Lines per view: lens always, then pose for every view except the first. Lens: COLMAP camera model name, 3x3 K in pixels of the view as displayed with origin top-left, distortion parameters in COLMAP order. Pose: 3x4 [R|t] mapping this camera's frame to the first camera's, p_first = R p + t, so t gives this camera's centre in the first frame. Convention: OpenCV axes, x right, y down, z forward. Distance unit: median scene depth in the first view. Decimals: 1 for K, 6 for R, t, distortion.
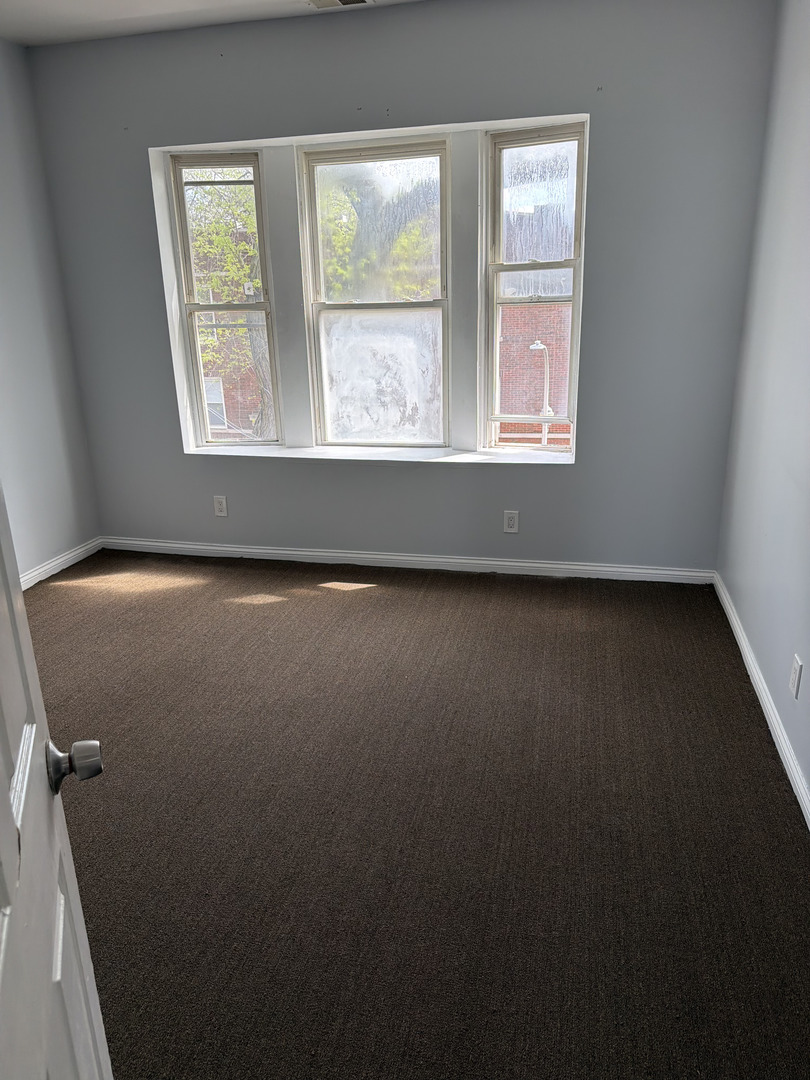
lens RADIAL K [[837.7, 0, 404.1], [0, 837.7, 536.9], [0, 0, 1]] dist [-0.008319, -0.000131]
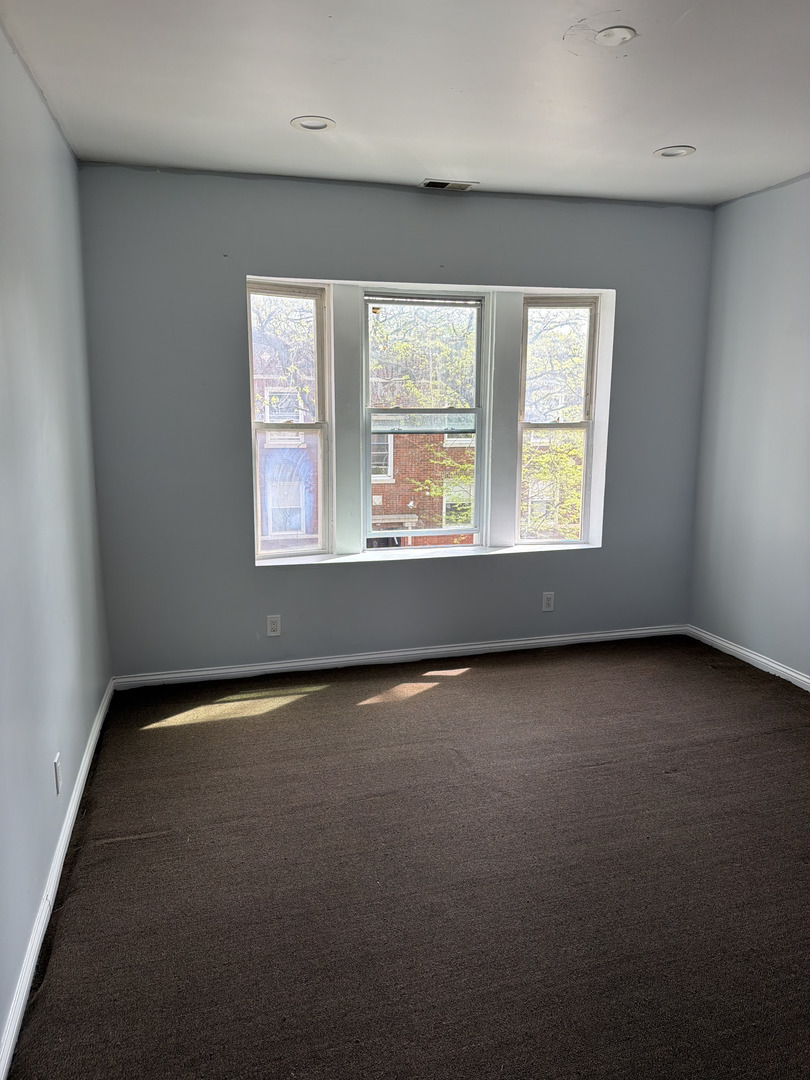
lens RADIAL K [[765.3, 0, 406.4], [0, 765.3, 544.4], [0, 0, 1]] dist [-0.005522, -0.009277]
pose [[0.869925, -0.057359, 0.489837, -0.591300], [0.119499, 0.988132, -0.096515, -0.017690], [-0.478488, 0.142496, 0.866455, 0.122631]]
